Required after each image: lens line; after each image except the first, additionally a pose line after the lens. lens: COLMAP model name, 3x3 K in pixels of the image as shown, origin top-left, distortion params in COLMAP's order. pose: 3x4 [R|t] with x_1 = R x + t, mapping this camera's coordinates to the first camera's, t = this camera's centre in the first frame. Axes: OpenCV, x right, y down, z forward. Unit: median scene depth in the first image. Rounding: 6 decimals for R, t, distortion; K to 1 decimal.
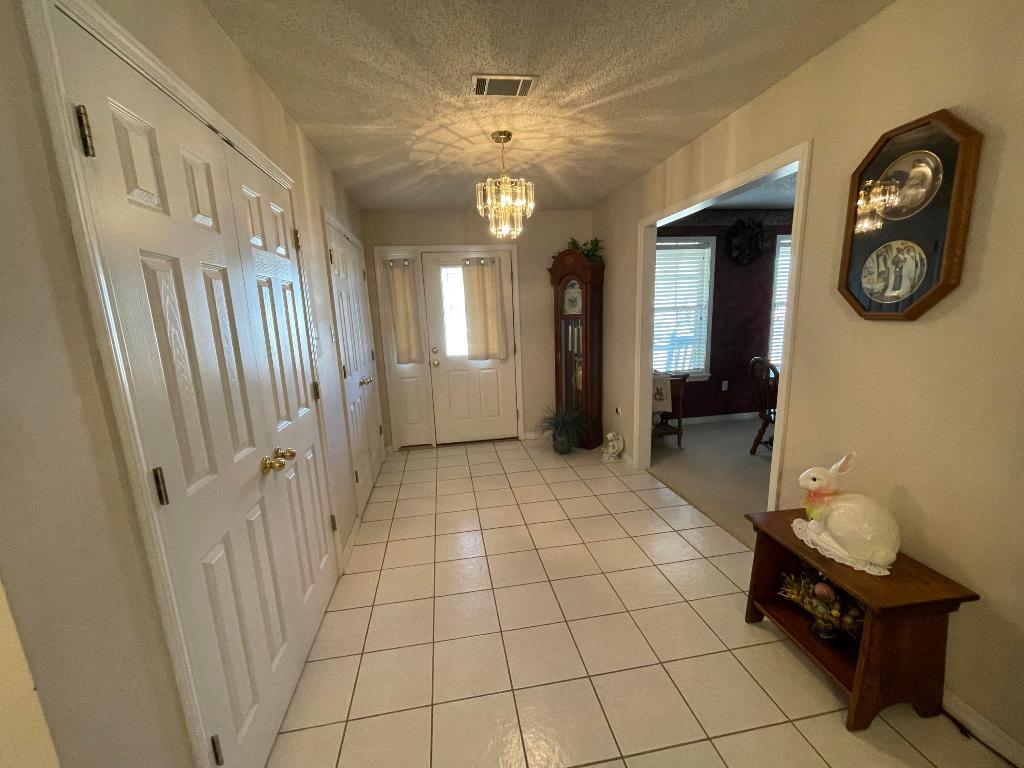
lens RADIAL K [[413.0, 0, 507.6], [0, 413.0, 387.7], [0, 0, 1]] dist [-0.005885, 0.001761]
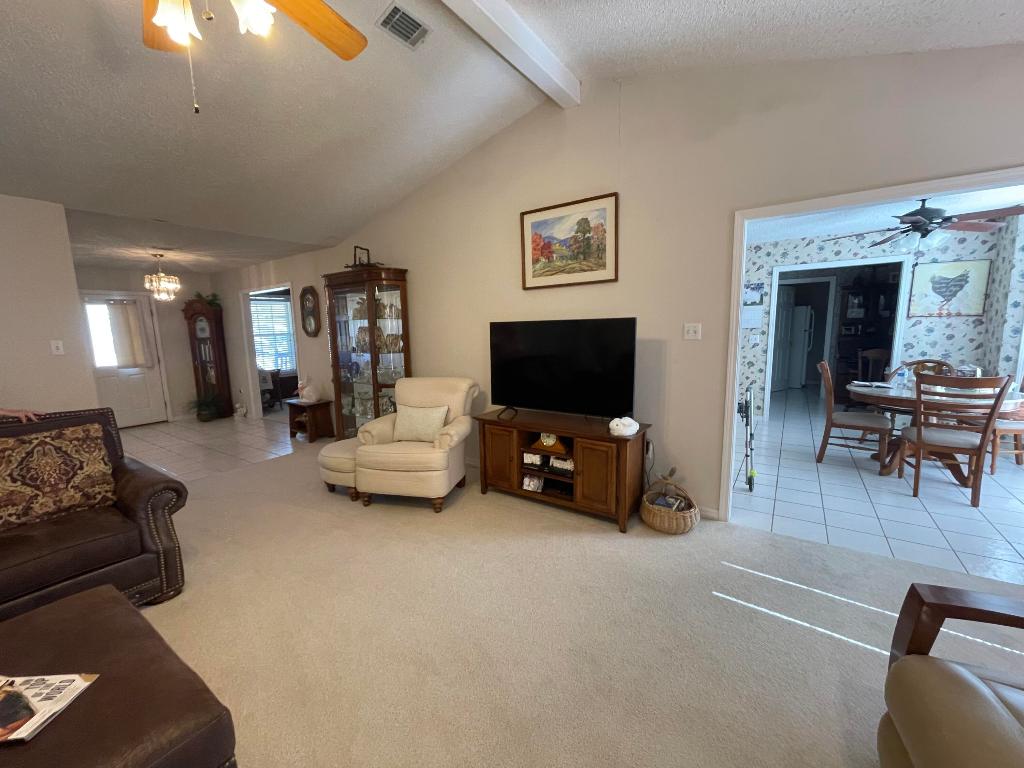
lens RADIAL K [[413.0, 0, 502.8], [0, 413.0, 390.9], [0, 0, 1]] dist [-0.005885, 0.001761]
pose [[0.695086, -0.084489, 0.713945, -0.205260], [0.127429, 0.991825, -0.006690, 0.200053], [-0.707543, 0.095627, 0.700170, -0.991609]]
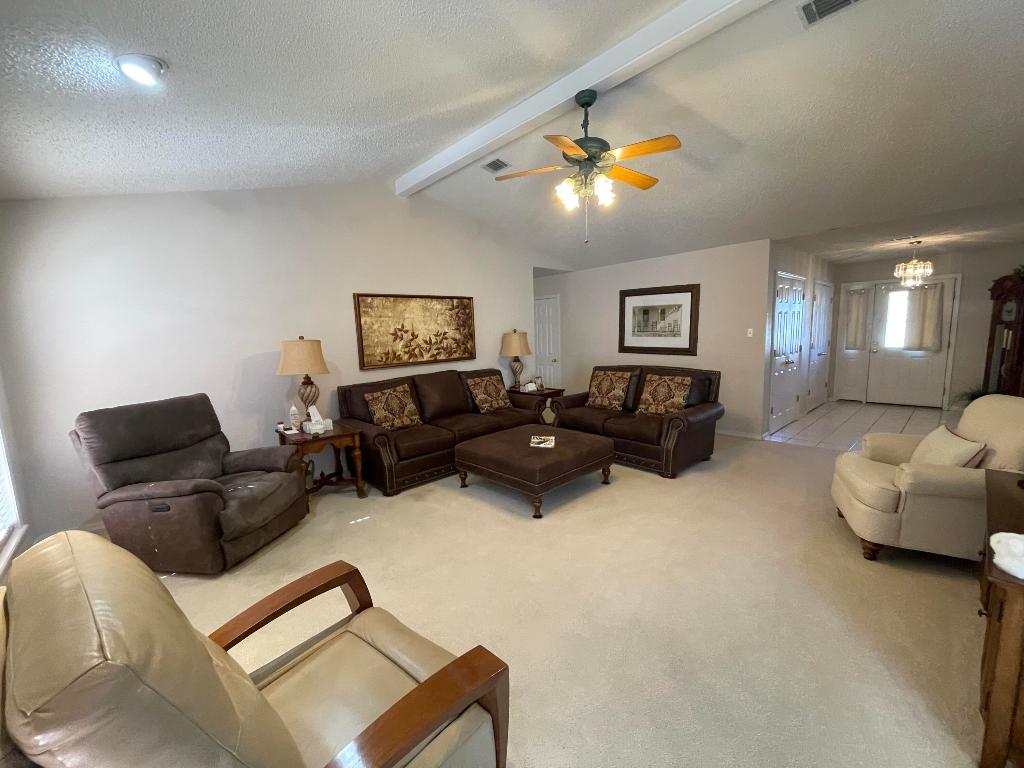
lens RADIAL K [[413.0, 0, 503.8], [0, 413.0, 388.8], [0, 0, 1]] dist [-0.005885, 0.001761]
pose [[0.540873, 0.137673, -0.829760, 0.420217], [-0.142440, 0.987257, 0.070956, 0.190890], [0.828955, 0.079813, 0.553591, -1.147772]]
